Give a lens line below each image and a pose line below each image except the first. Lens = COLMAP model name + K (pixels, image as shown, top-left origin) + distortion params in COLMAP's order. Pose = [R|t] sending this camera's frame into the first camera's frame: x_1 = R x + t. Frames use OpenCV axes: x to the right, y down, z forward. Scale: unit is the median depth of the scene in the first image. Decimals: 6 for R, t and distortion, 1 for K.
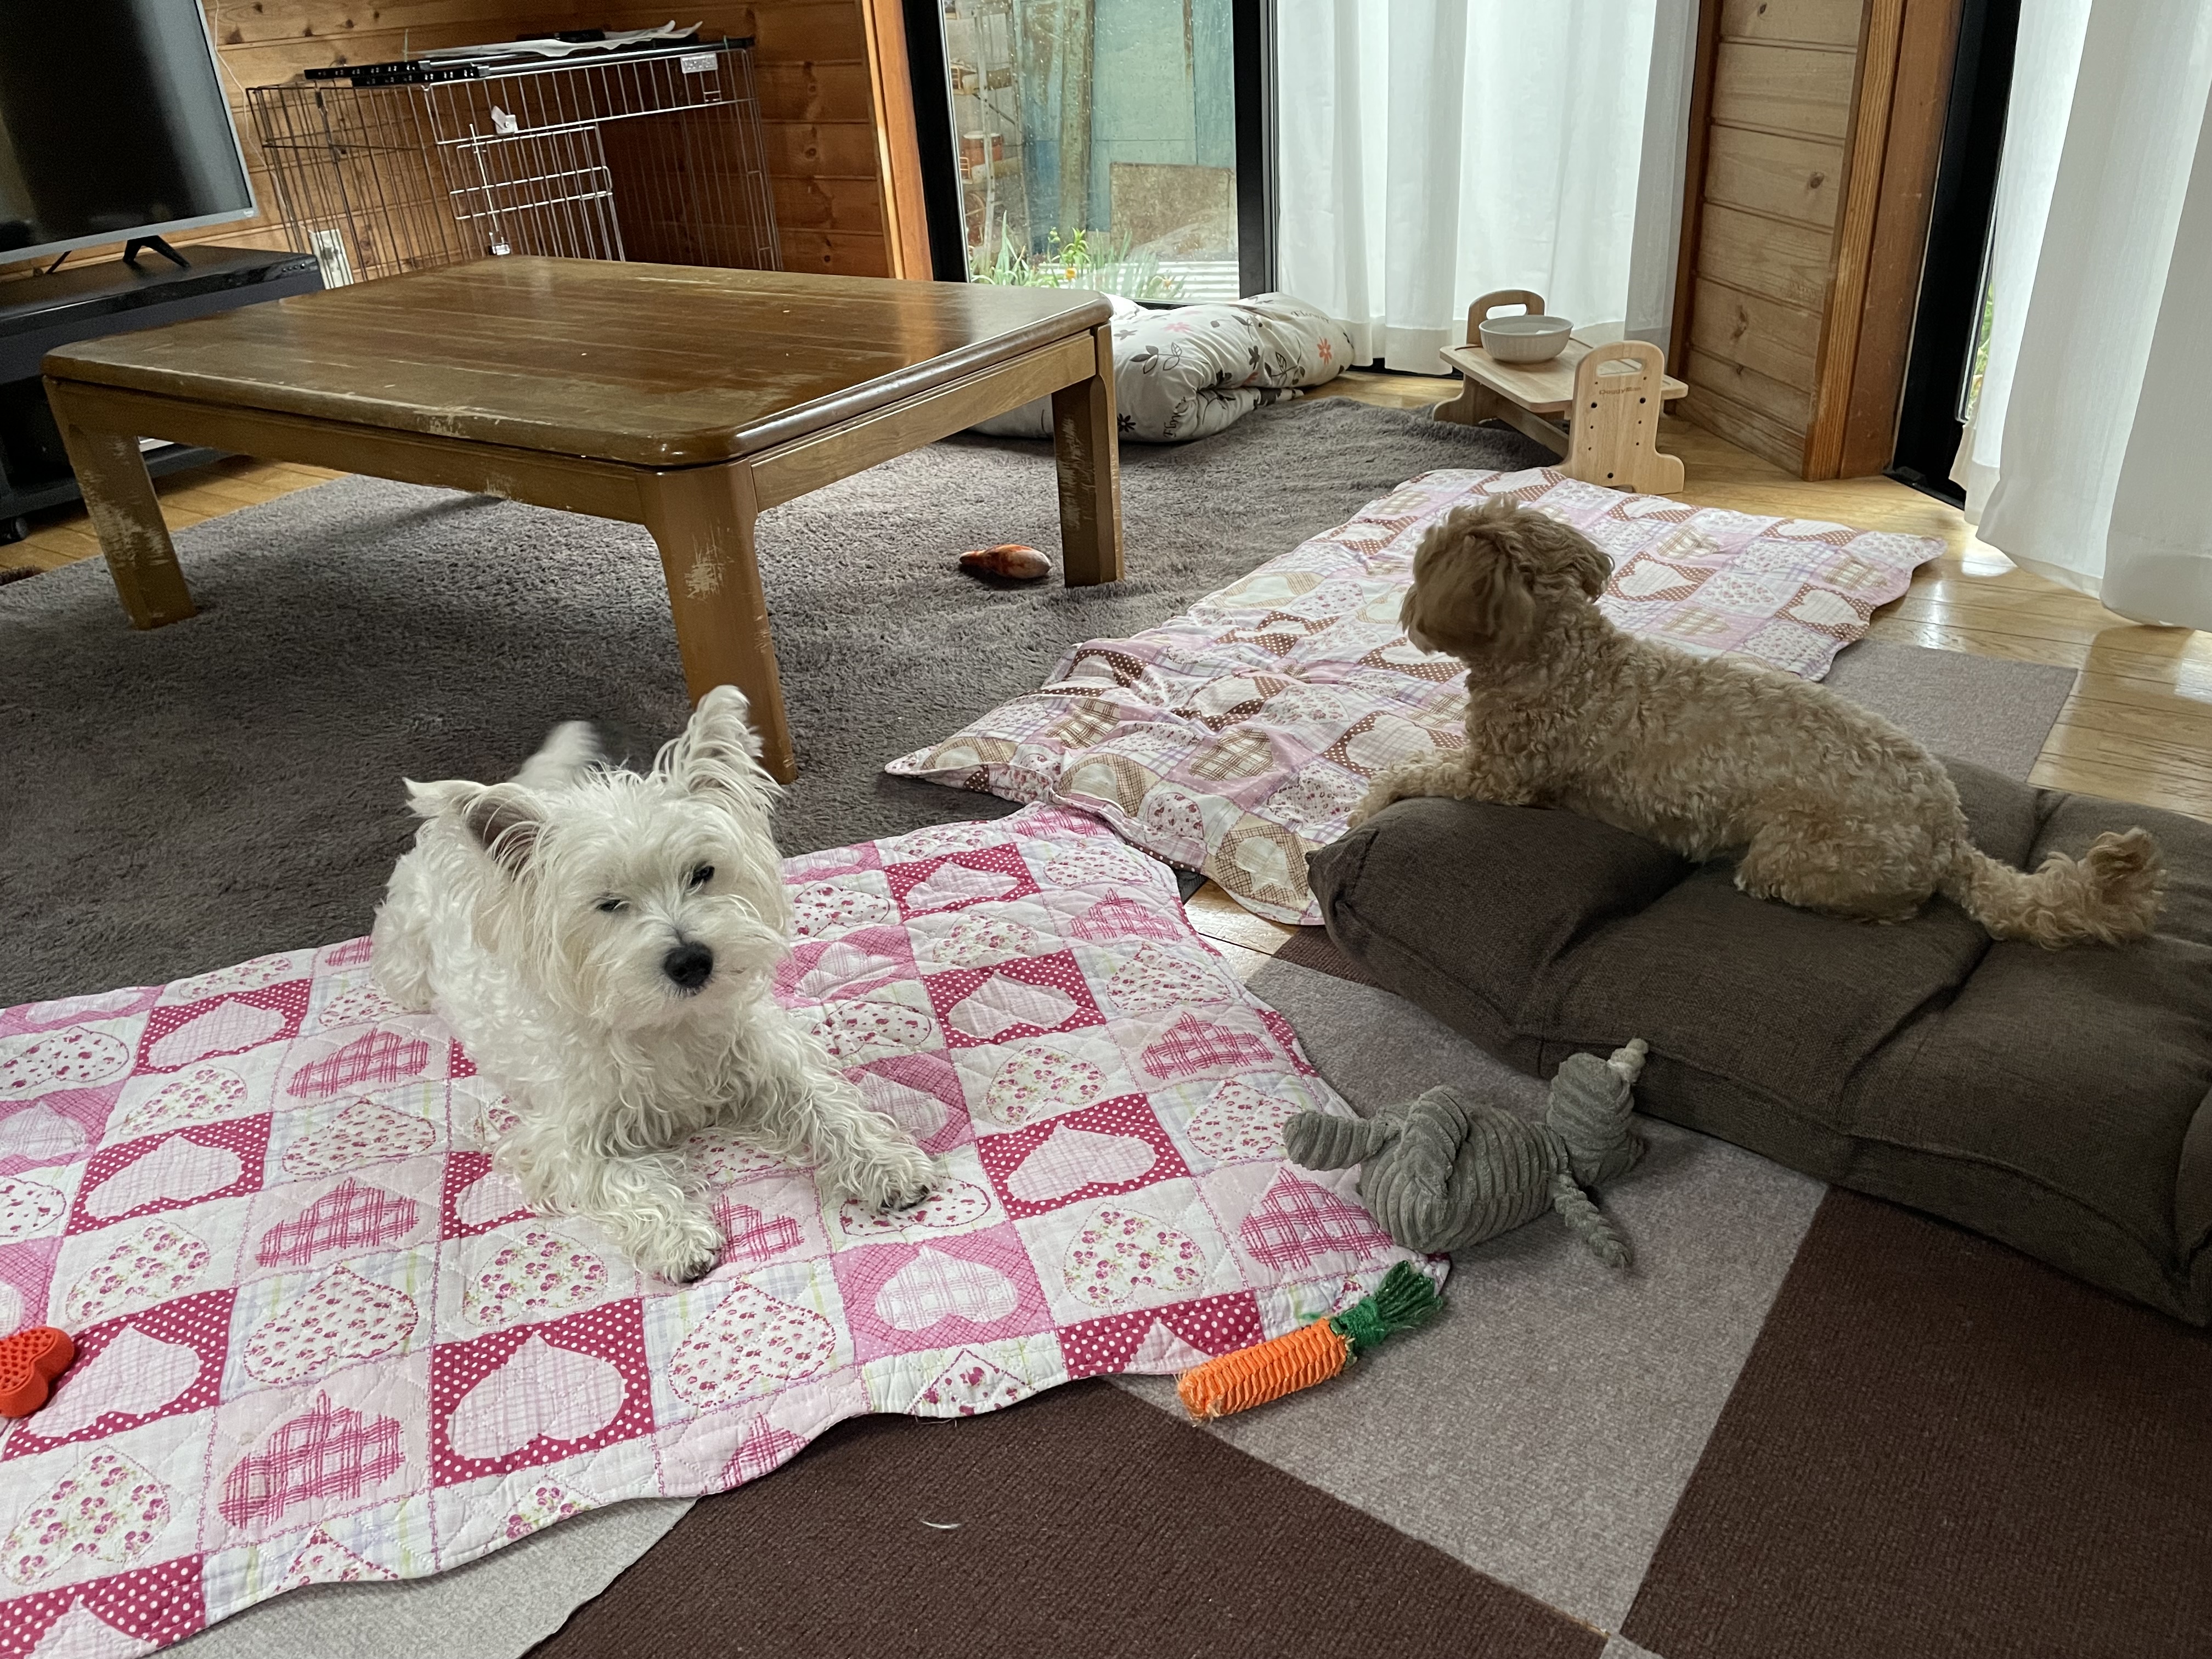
lens RADIAL K [[1680.4, 0, 1092.7], [0, 1680.4, 824.8], [0, 0, 1]] dist [0.079715, -0.115729]
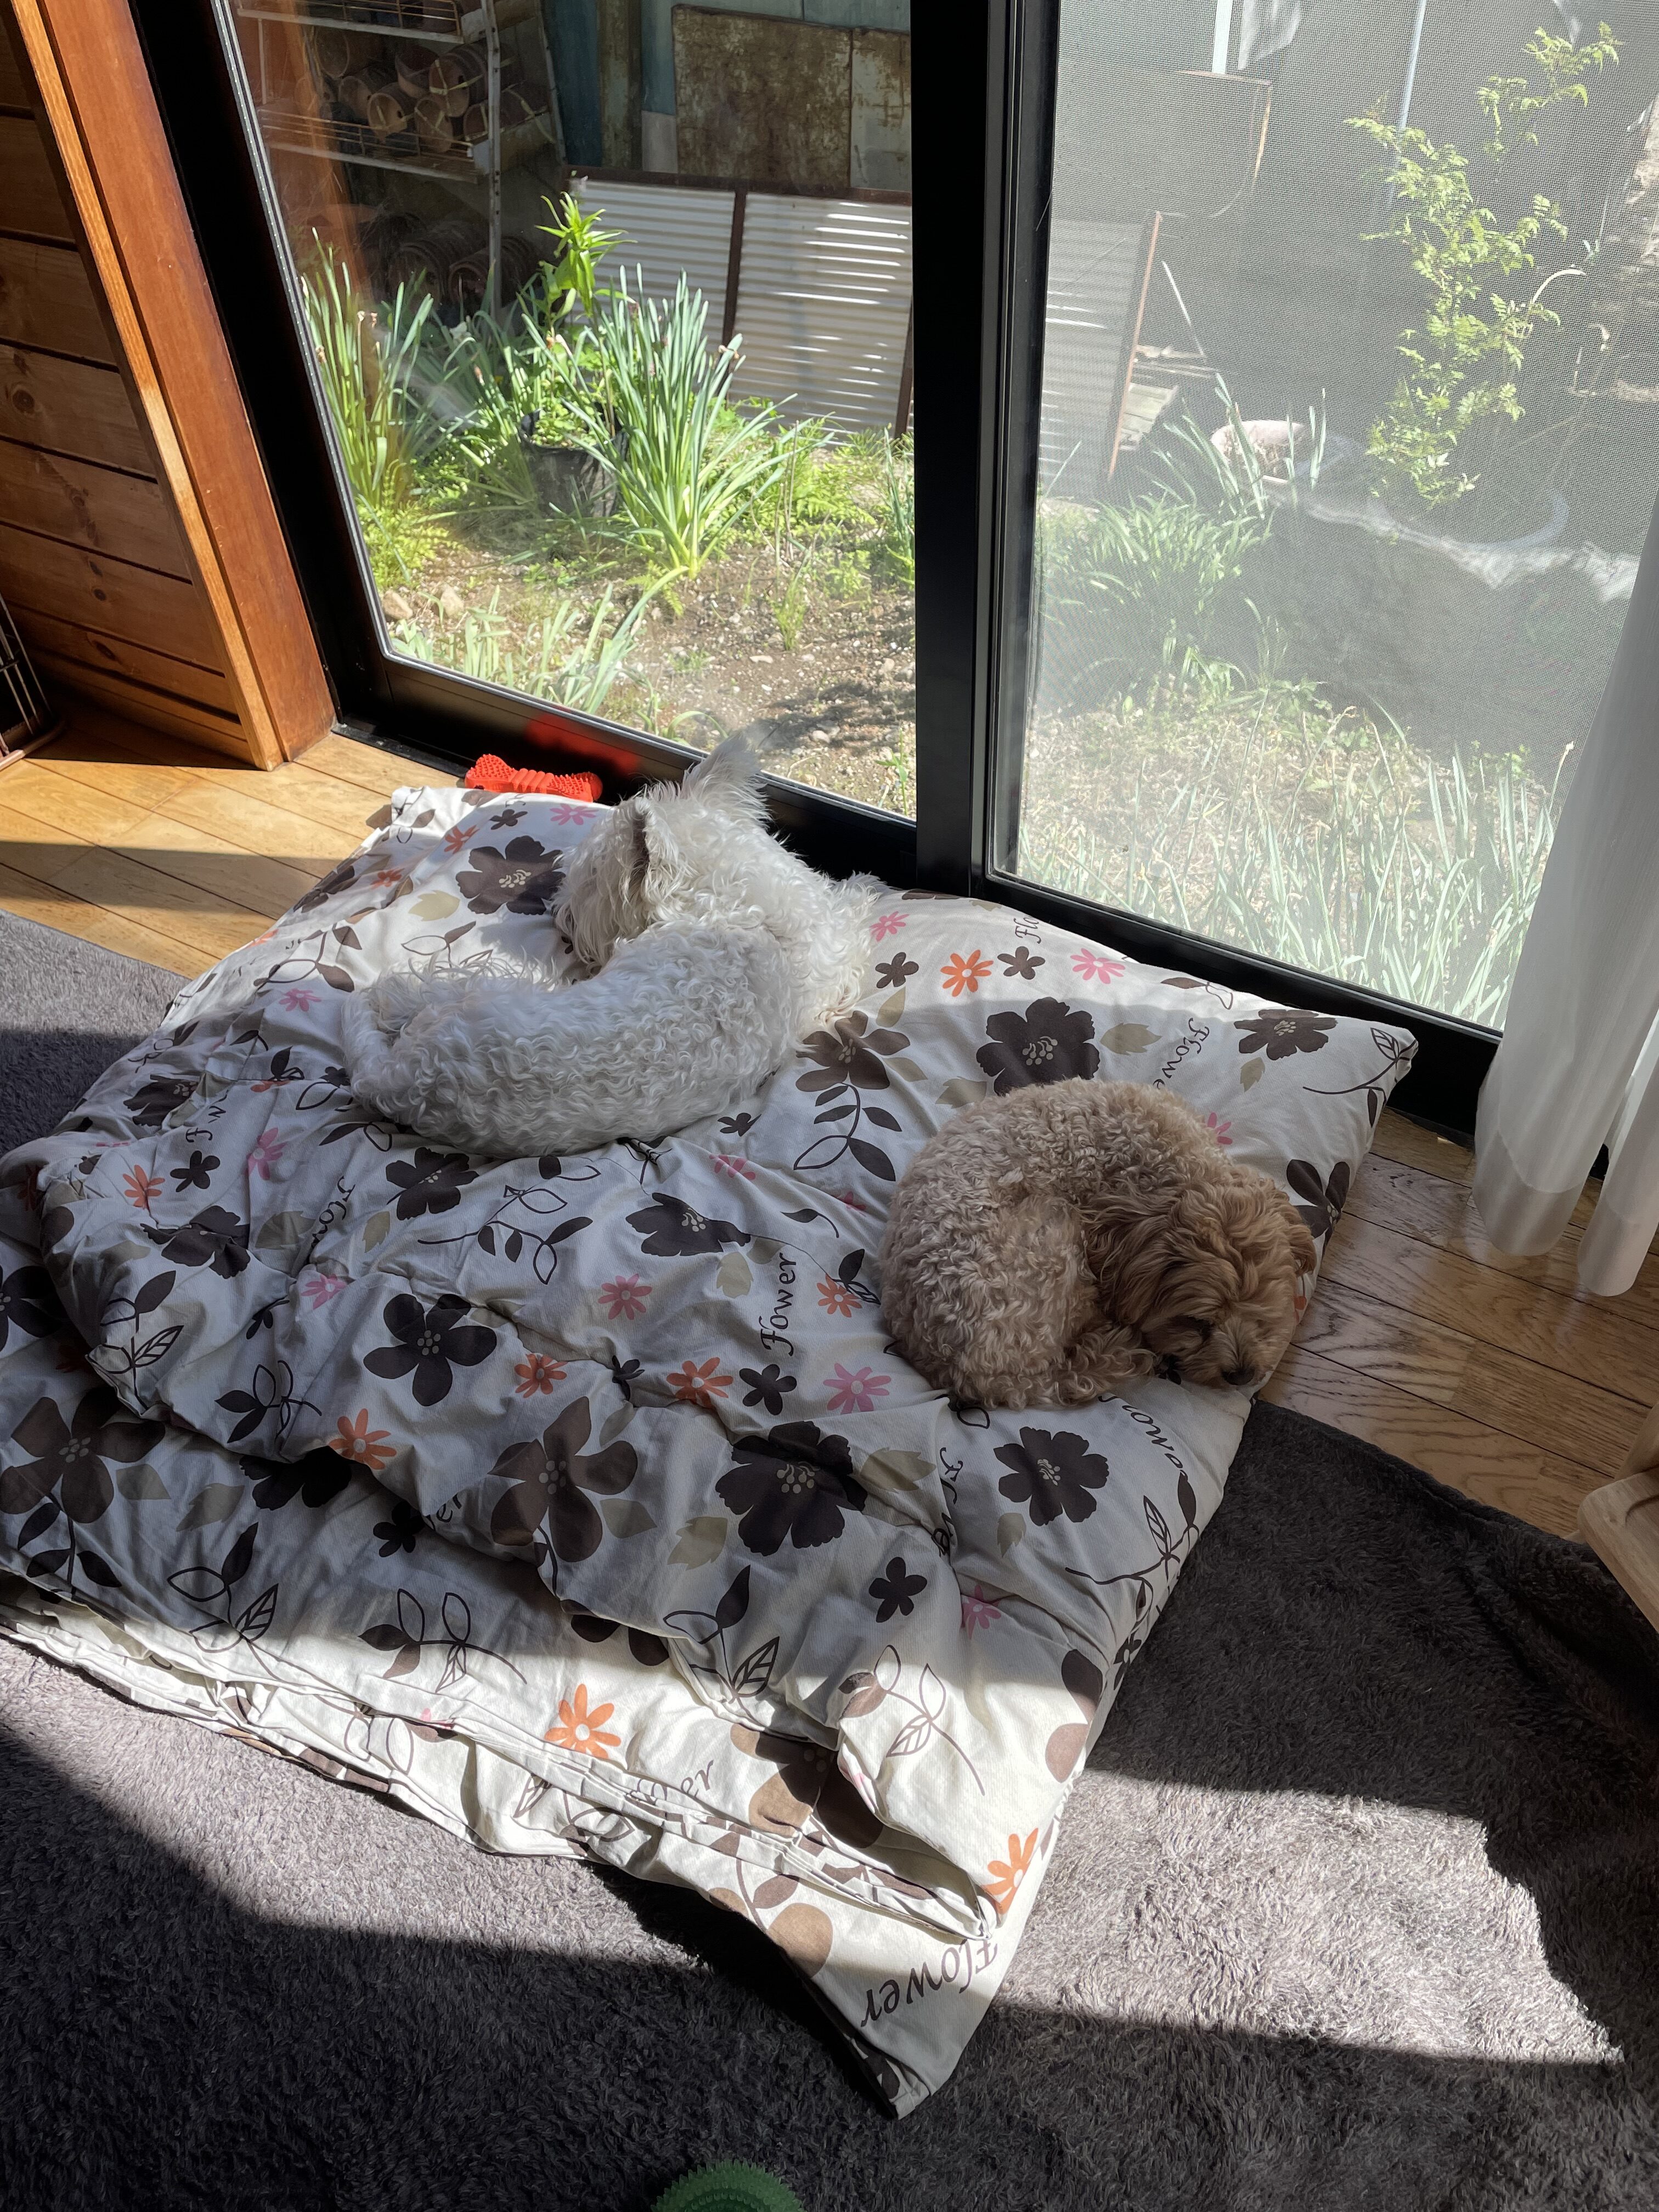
lens RADIAL K [[1680.4, 0, 836.0], [0, 1680.4, 1092.7], [0, 0, 1]] dist [0.079715, -0.115729]
pose [[0.996696, -0.034294, 0.073623, 0.033048], [0.011603, 0.957308, 0.288838, -0.535343], [-0.080385, -0.287030, 0.954543, 0.721818]]
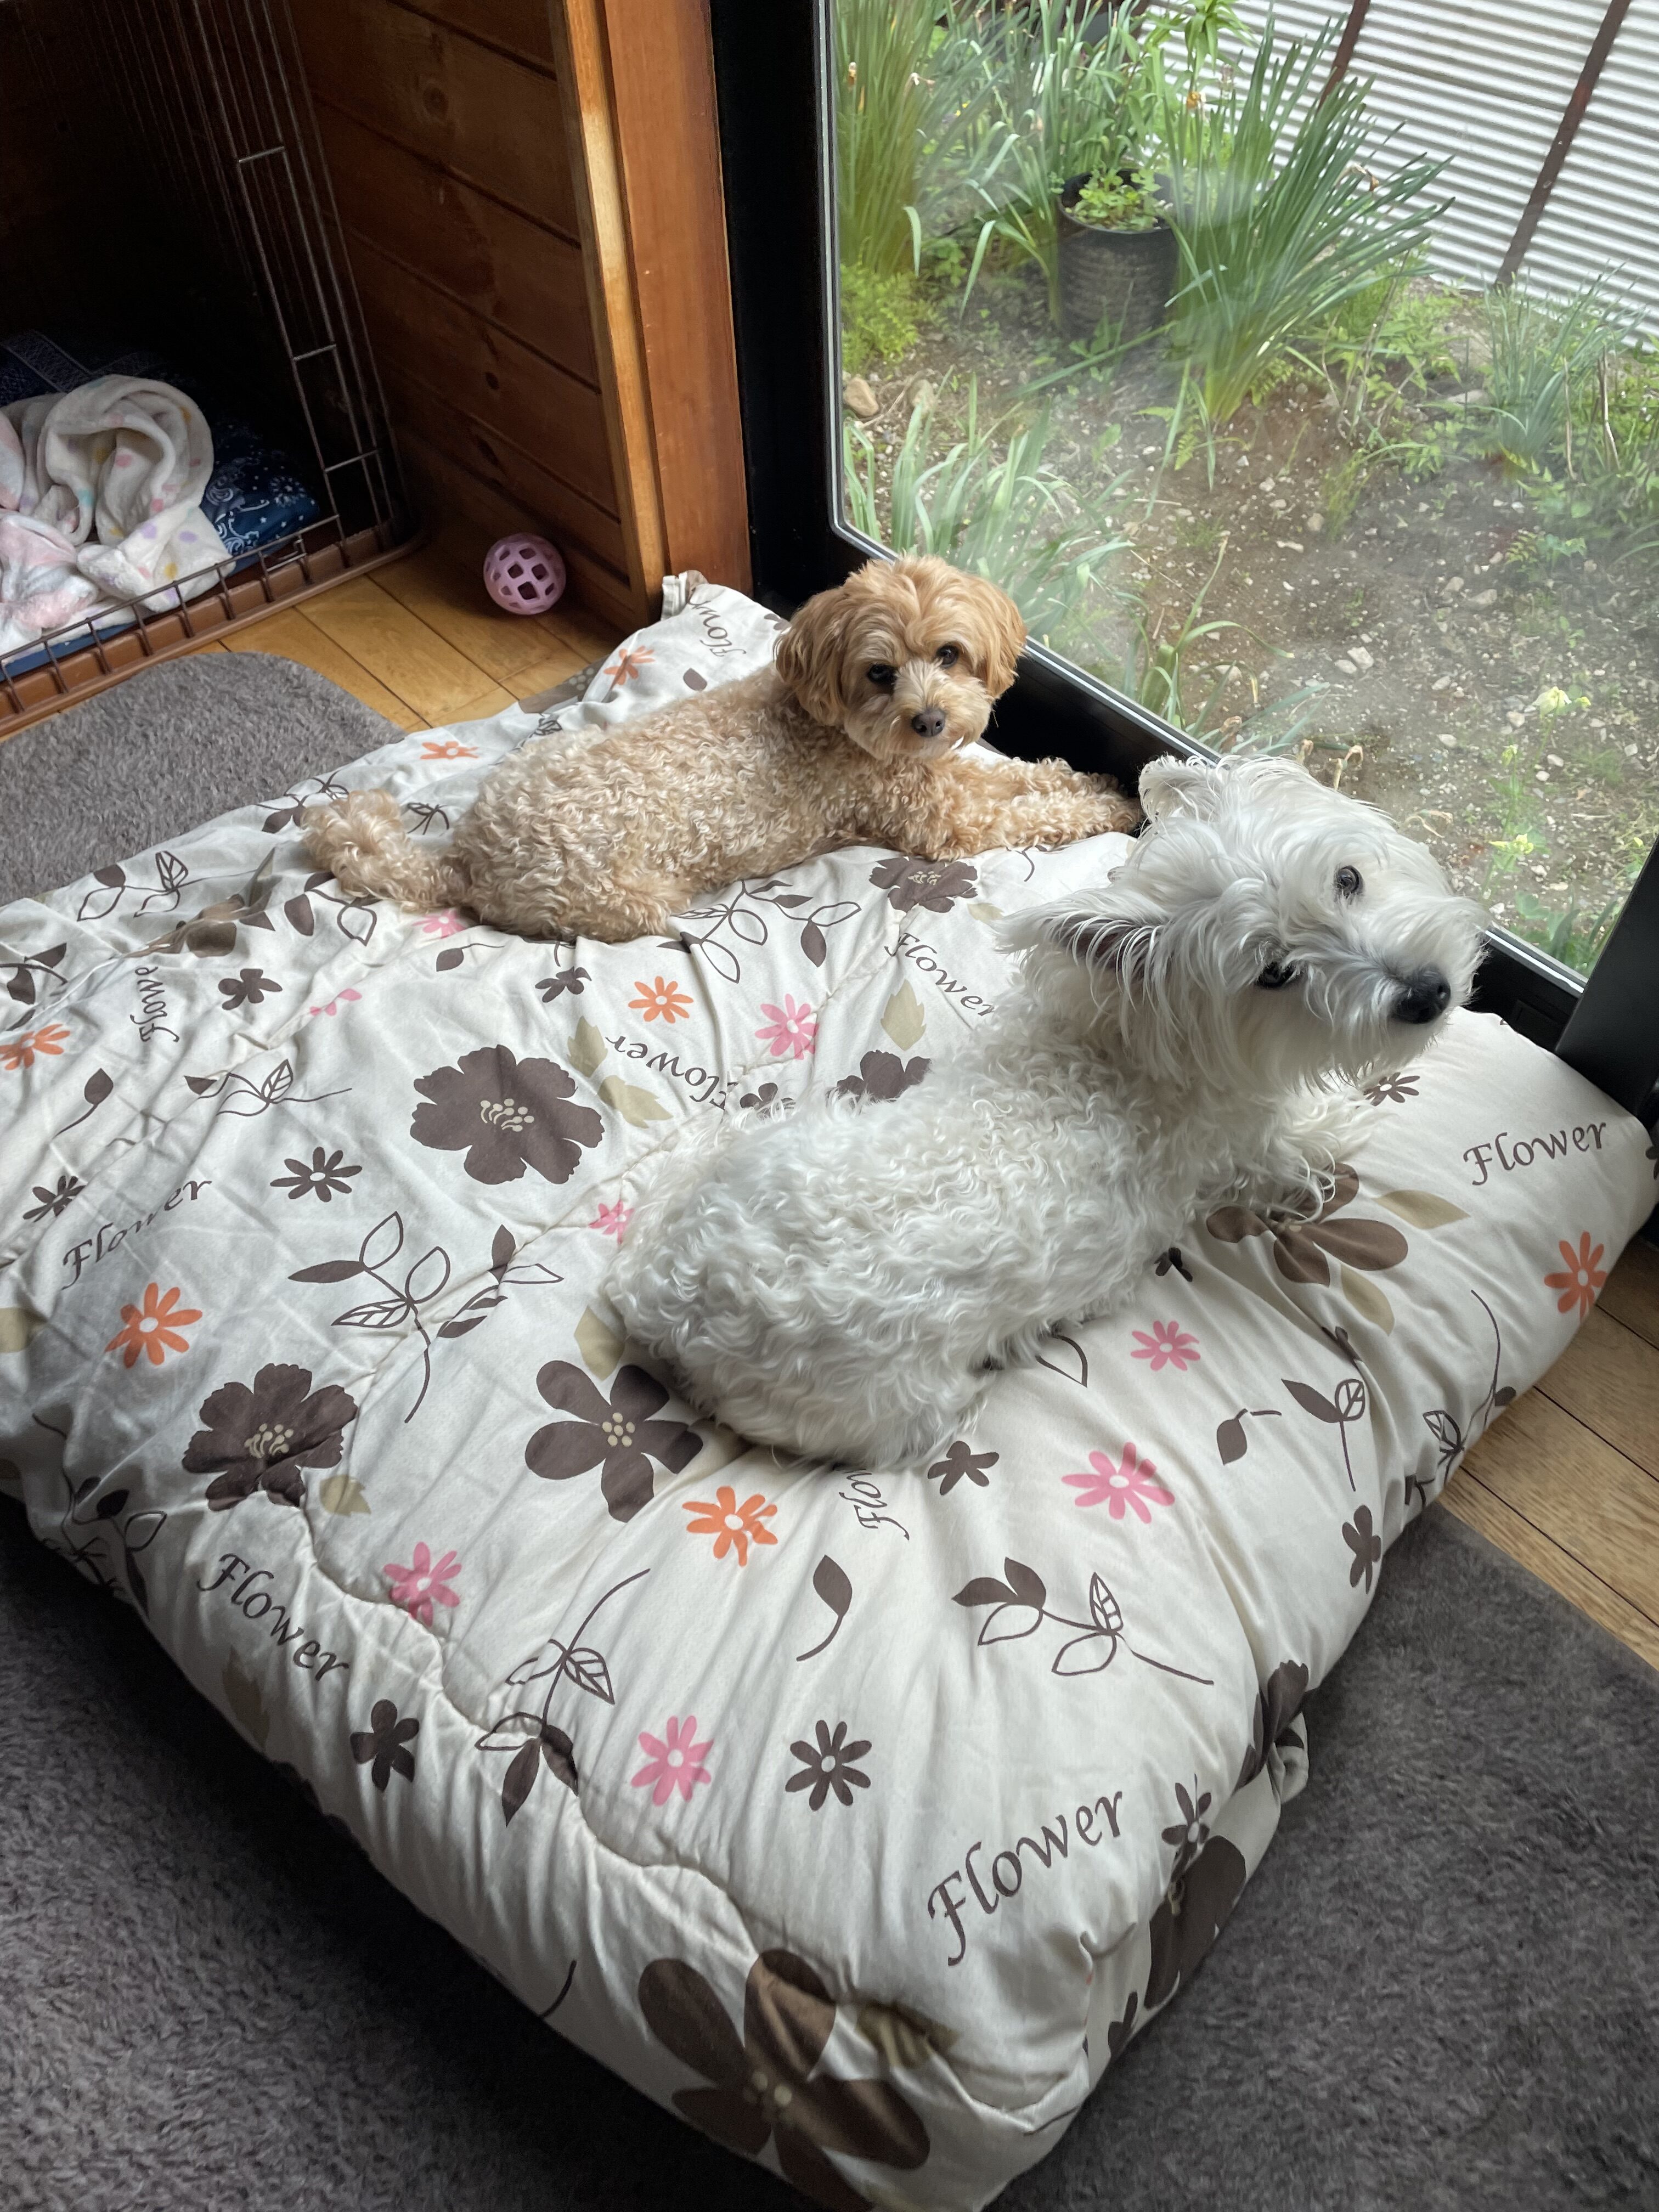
lens RADIAL K [[1680.4, 0, 812.0], [0, 1680.4, 1057.3], [0, 0, 1]] dist [0.079715, -0.115729]
pose [[0.971738, 0.204891, -0.117235, -0.015745], [-0.141831, 0.903753, 0.403875, -0.575482], [0.188702, -0.375834, 0.907271, 0.970650]]
